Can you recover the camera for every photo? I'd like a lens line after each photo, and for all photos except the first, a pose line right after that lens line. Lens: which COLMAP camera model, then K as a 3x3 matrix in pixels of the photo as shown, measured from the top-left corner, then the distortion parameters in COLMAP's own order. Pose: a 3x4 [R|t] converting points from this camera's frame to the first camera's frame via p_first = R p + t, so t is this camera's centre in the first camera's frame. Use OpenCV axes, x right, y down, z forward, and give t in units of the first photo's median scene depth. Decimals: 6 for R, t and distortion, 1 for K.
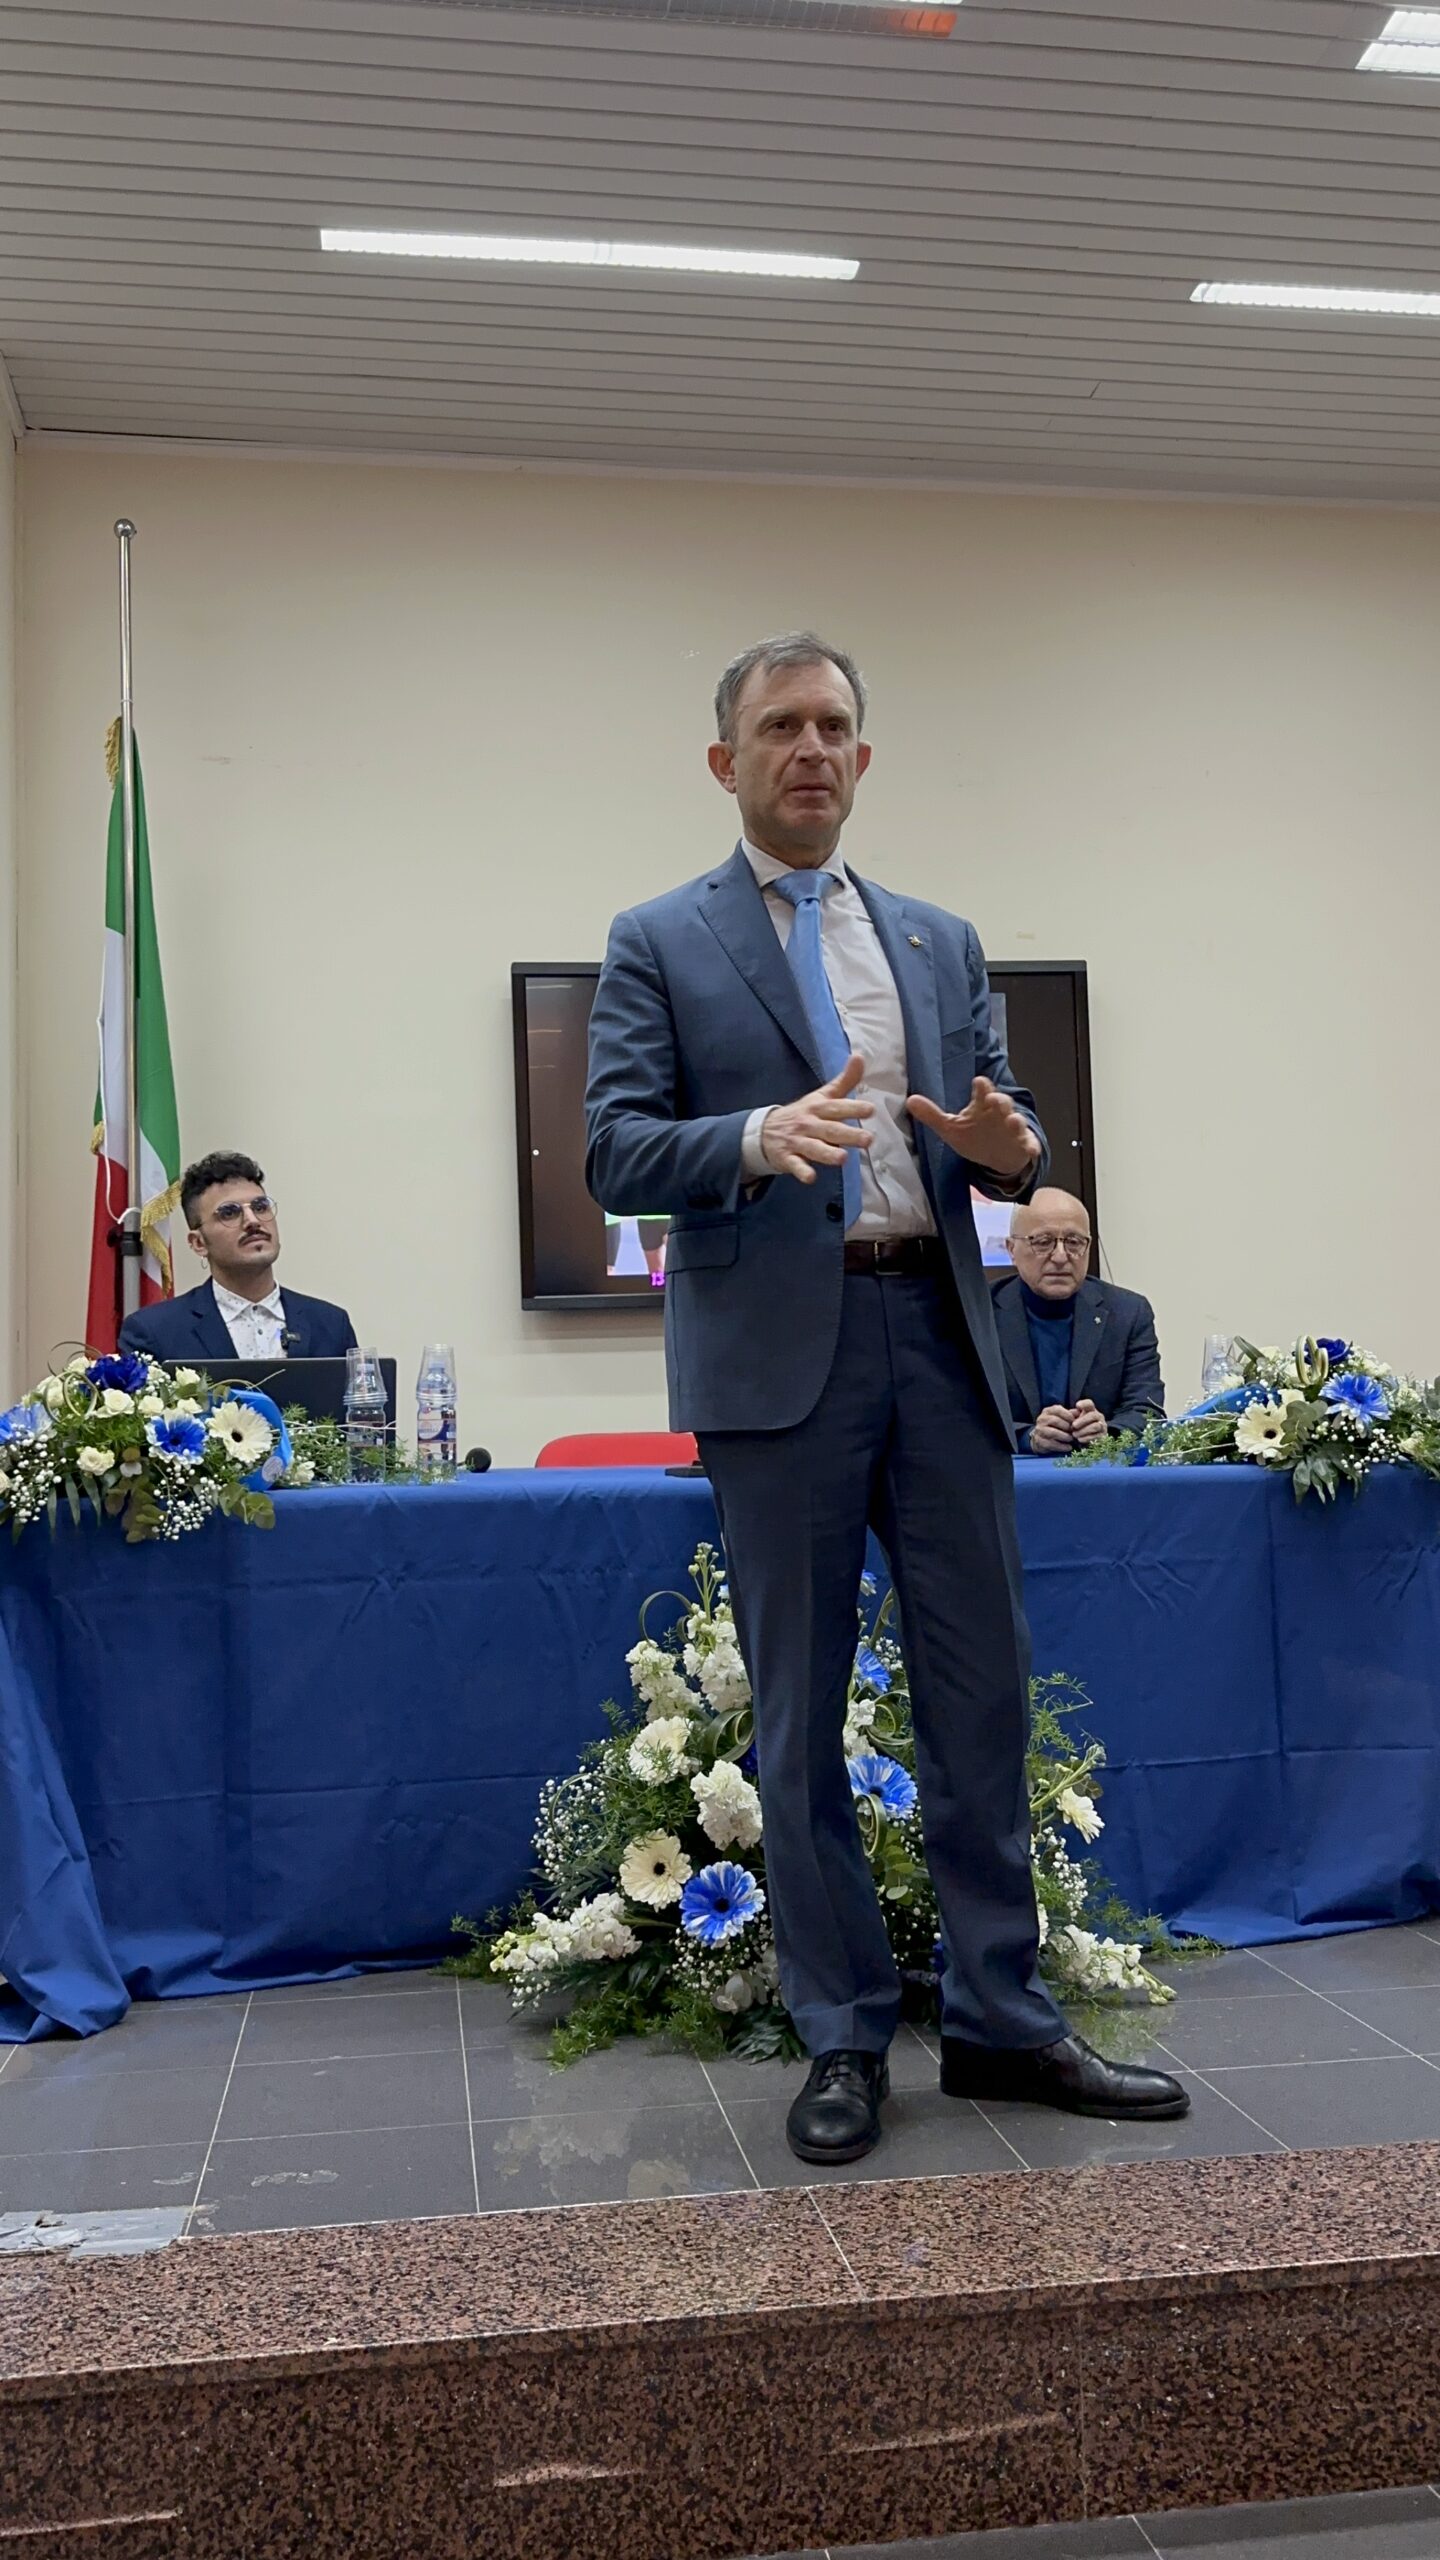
lens RADIAL K [[2210.6, 0, 696.9], [0, 2210.6, 1282.1], [0, 0, 1]] dist [0.065132, -0.107752]
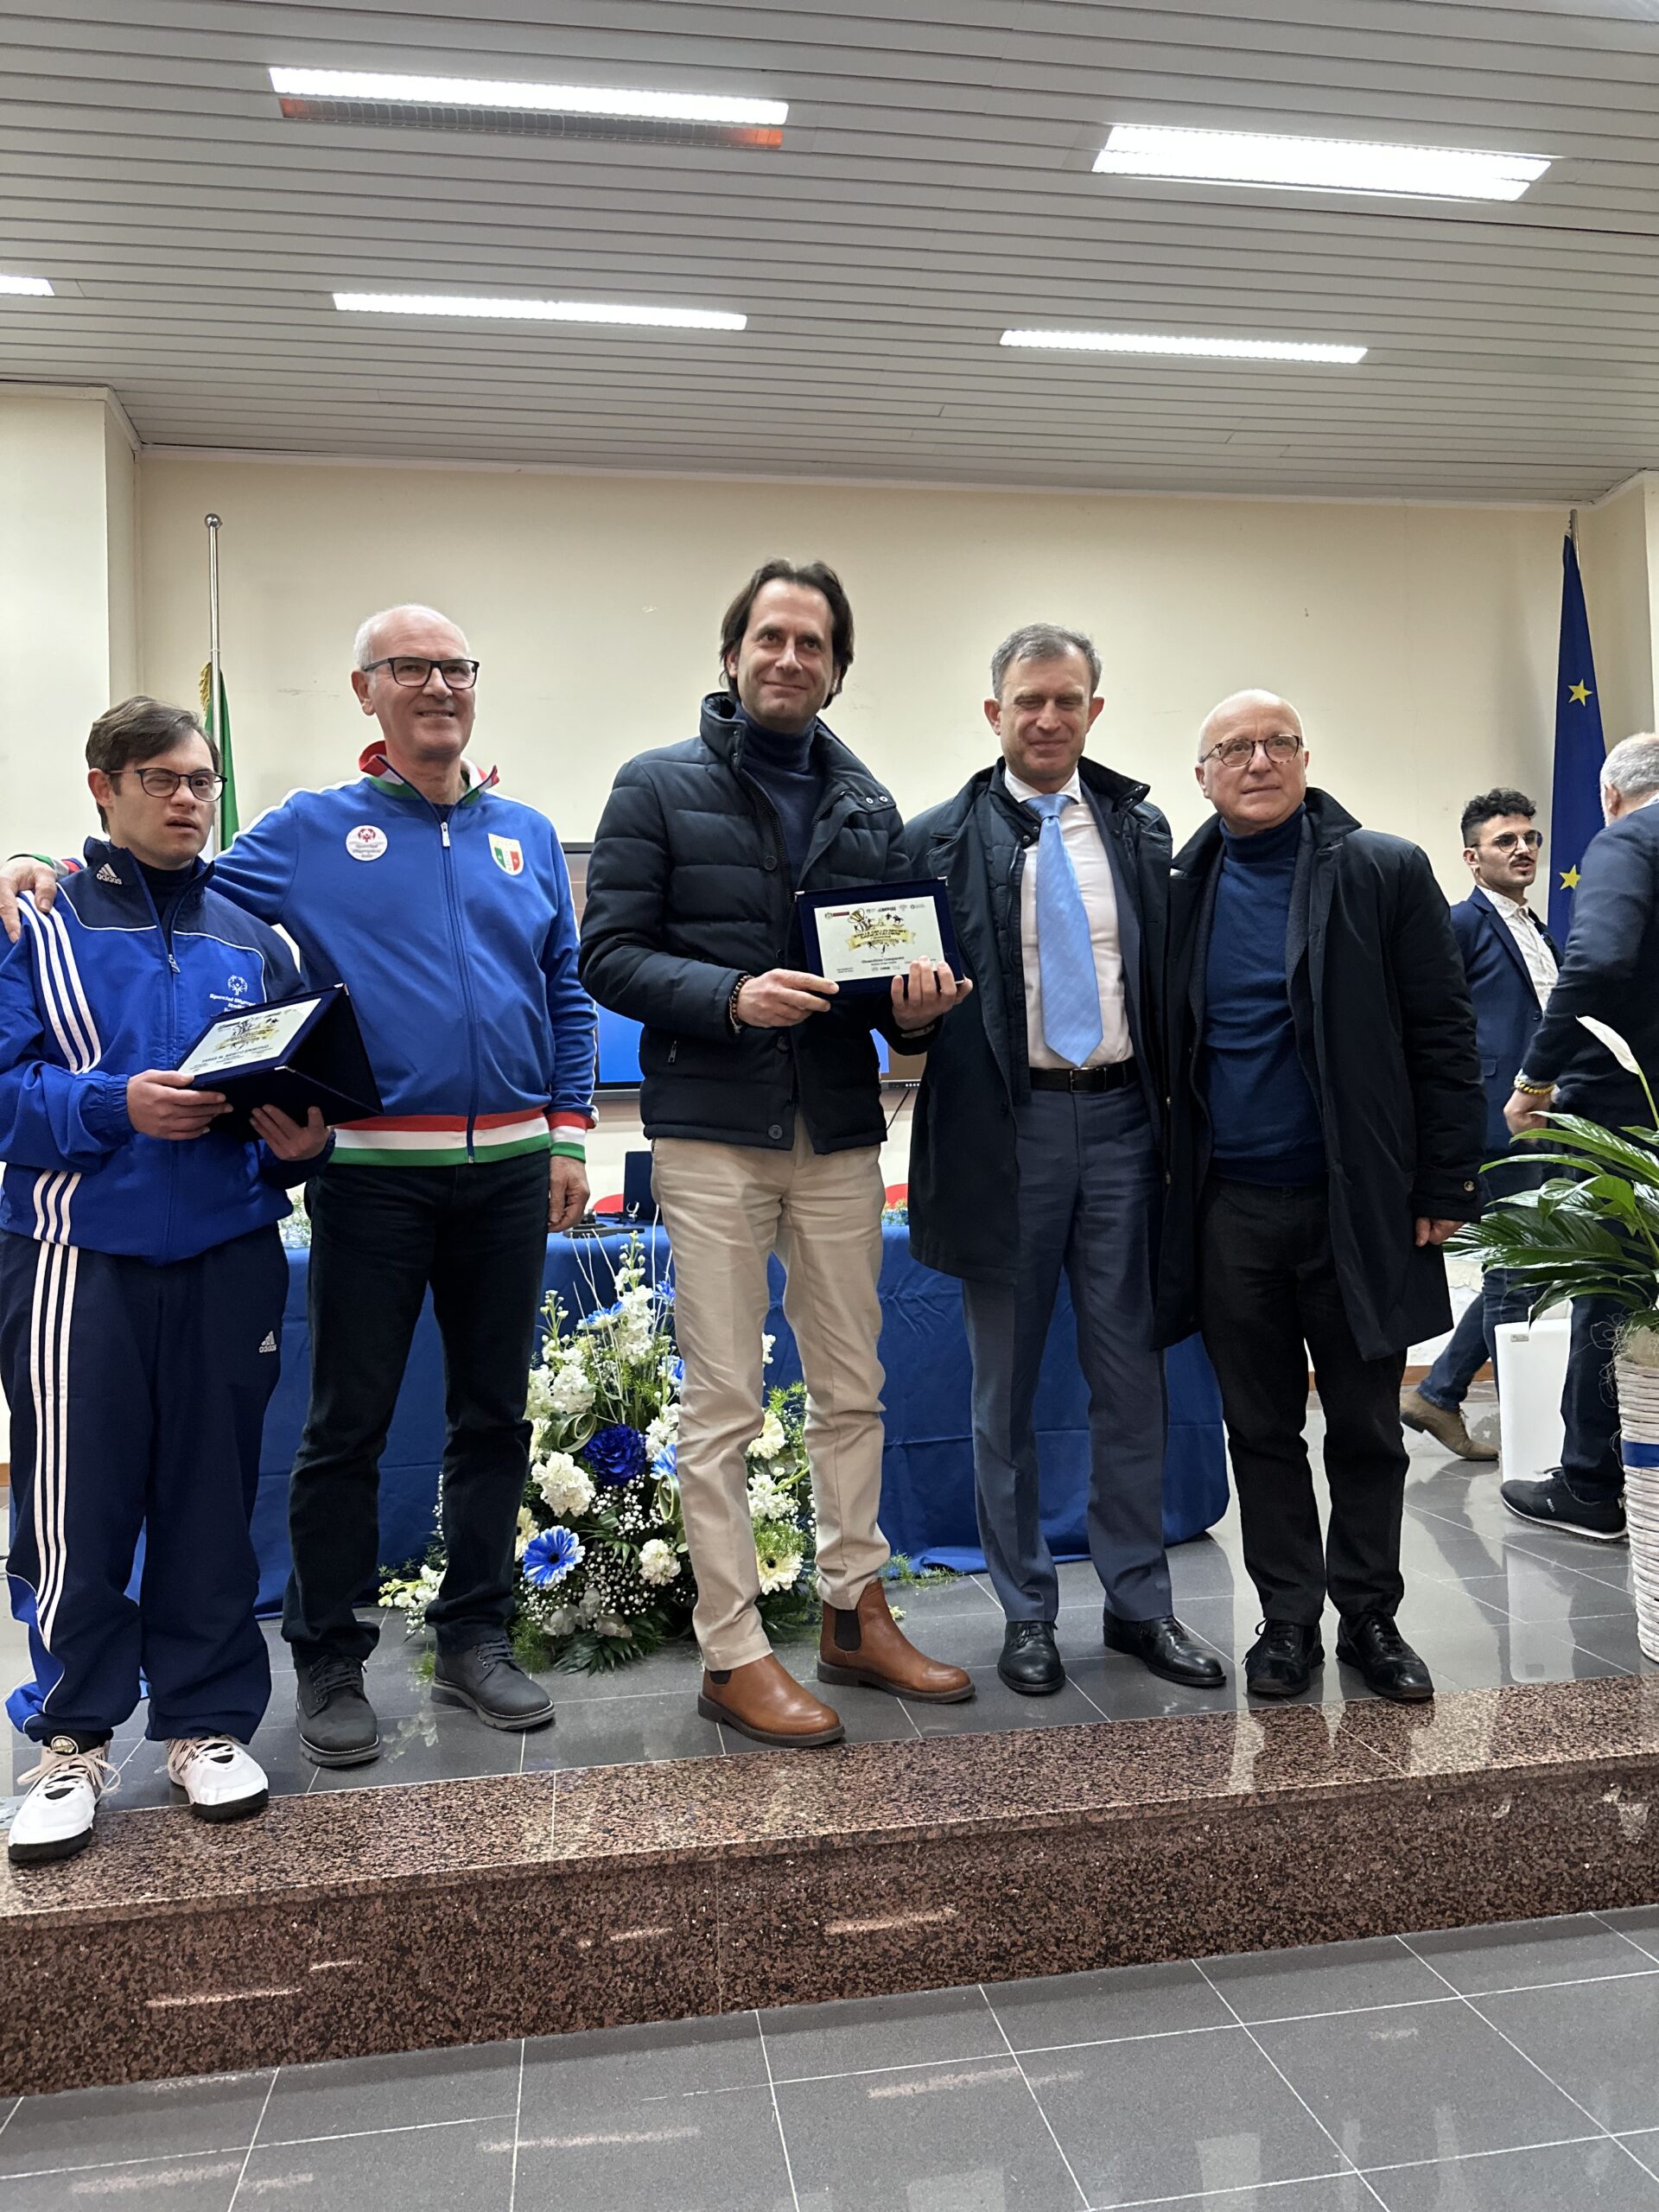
lens RADIAL K [[1639.6, 0, 817.2], [0, 1639.6, 1111.0], [0, 0, 1]] dist [0.008408, -0.016857]
pose [[0.999920, -0.007797, 0.009987, 0.167693], [0.007481, 0.999483, 0.031254, -0.021973], [-0.010226, -0.031176, 0.999462, 0.008240]]
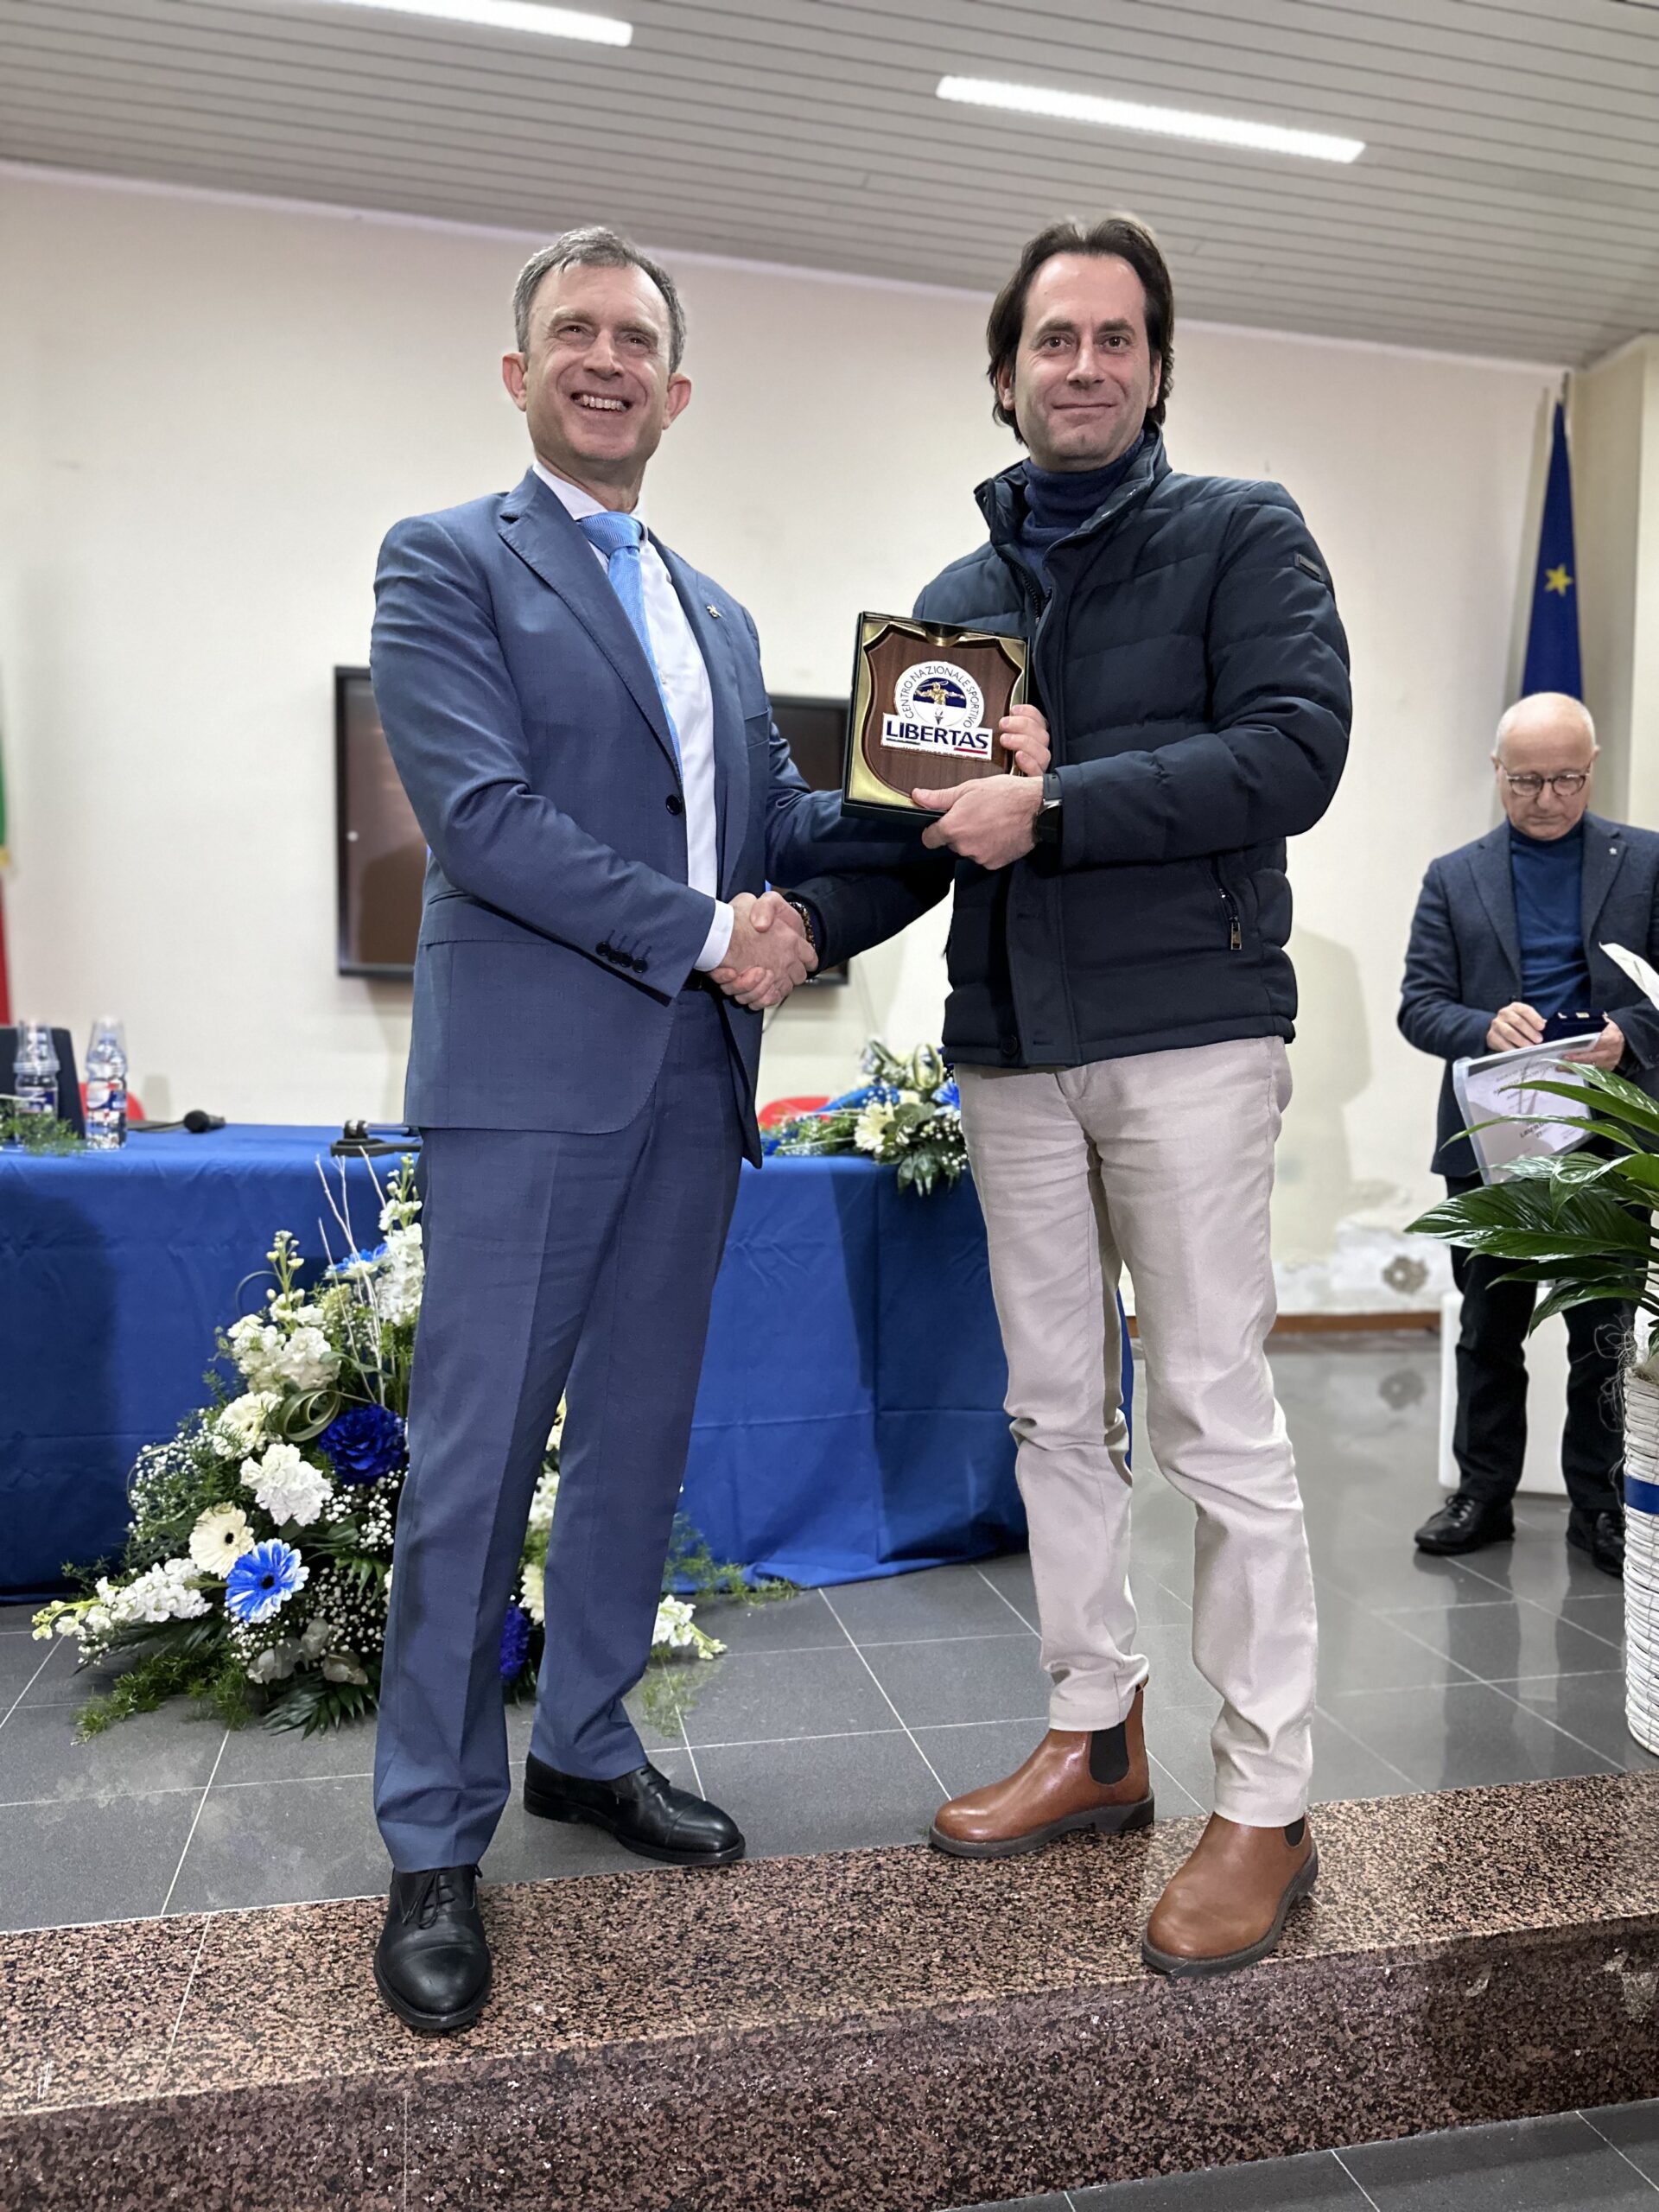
lens RADIAL K [[1639.6, 0, 843.3], [0, 1639.6, 1115.1], [0, 0, 1]] dist [0.008408, -0.016857]
pose [[0.995538, 0.036055, 0.087205, 0.208499], [-0.044602, 0.994173, 0.098136, -0.023113], [-0.083159, -0.101588, 0.991345, 0.244994]]
